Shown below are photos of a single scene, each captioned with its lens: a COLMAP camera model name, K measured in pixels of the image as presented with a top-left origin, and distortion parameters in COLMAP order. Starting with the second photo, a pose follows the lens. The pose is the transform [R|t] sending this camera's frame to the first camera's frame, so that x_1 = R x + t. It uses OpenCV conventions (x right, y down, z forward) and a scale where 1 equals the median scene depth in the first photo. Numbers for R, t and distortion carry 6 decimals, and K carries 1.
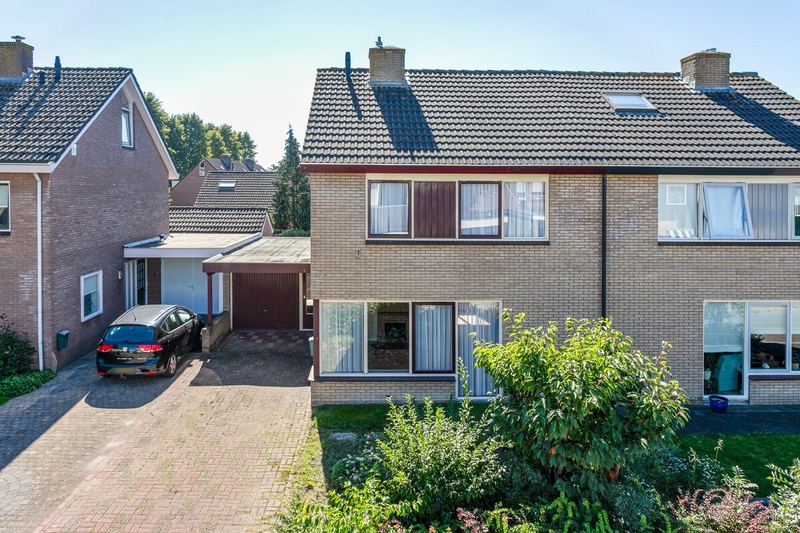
lens RADIAL K [[555.9, 0, 385.7], [0, 555.9, 212.8], [0, 0, 1]] dist [-0.007682, 0.017150]
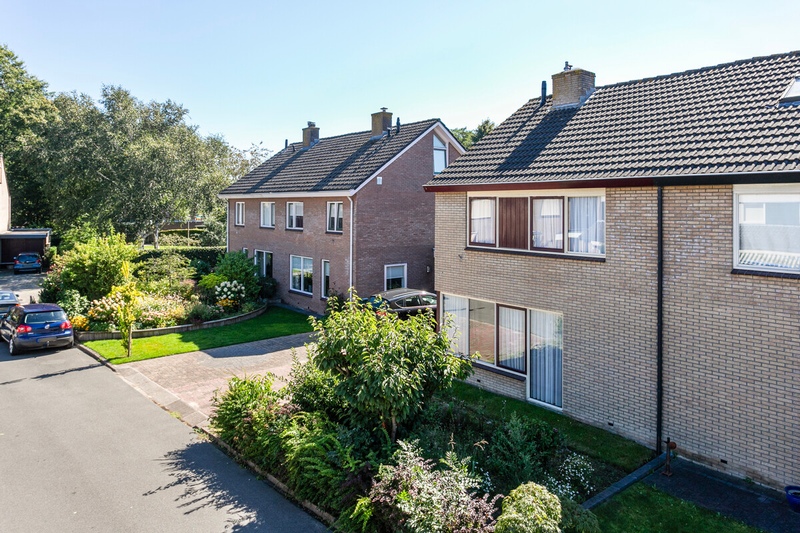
lens RADIAL K [[555.9, 0, 413.6], [0, 555.9, 241.5], [0, 0, 1]] dist [-0.007682, 0.017150]
pose [[0.628509, 0.045847, -0.776450, 0.810232], [-0.037941, 0.998880, 0.028269, 0.007513], [0.776877, 0.011692, 0.629544, 0.142517]]
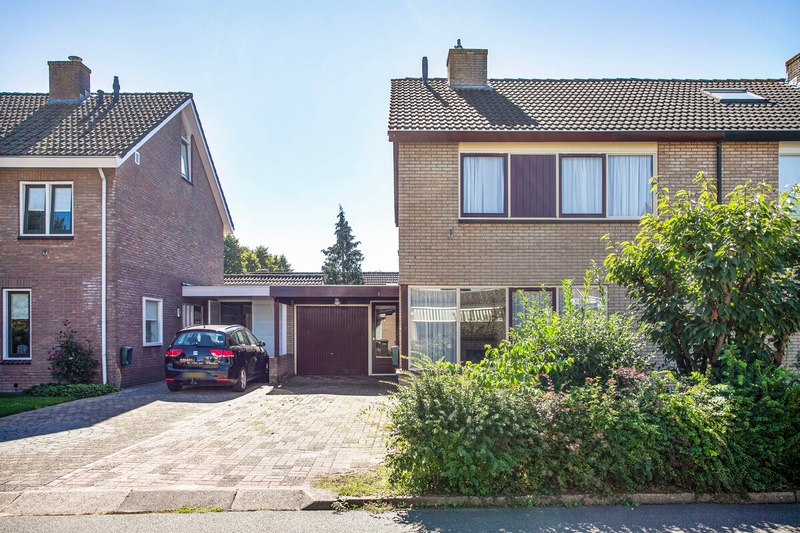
lens RADIAL K [[593.2, 0, 411.2], [0, 593.2, 339.5], [0, 0, 1]] dist [-0.022546, 0.026511]
pose [[0.999608, -0.008733, -0.026607, -0.087011], [0.008142, 0.999720, -0.022238, 0.262052], [0.026794, 0.022013, 0.999399, 0.022178]]
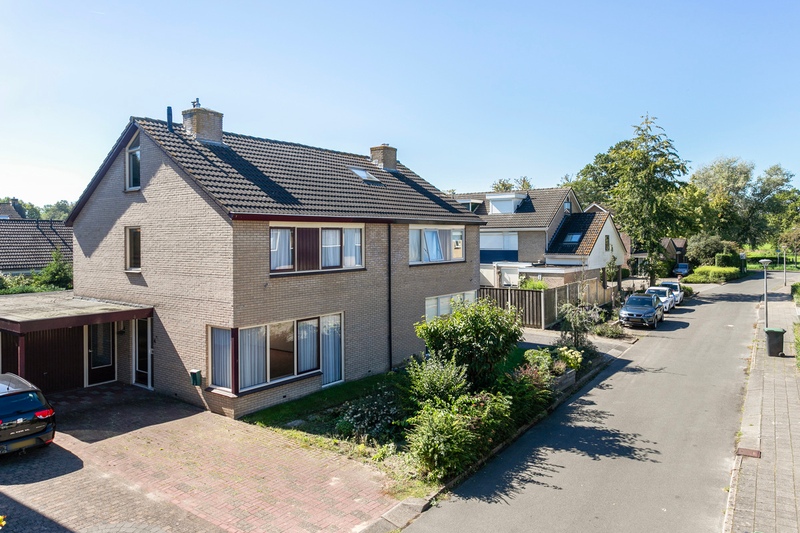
lens RADIAL K [[555.9, 0, 404.9], [0, 555.9, 254.1], [0, 0, 1]] dist [-0.007682, 0.017150]
pose [[0.623473, -0.034940, 0.781063, -0.799647], [0.038768, 0.999154, 0.013750, -0.002766], [-0.780883, 0.021707, 0.624300, -0.023209]]
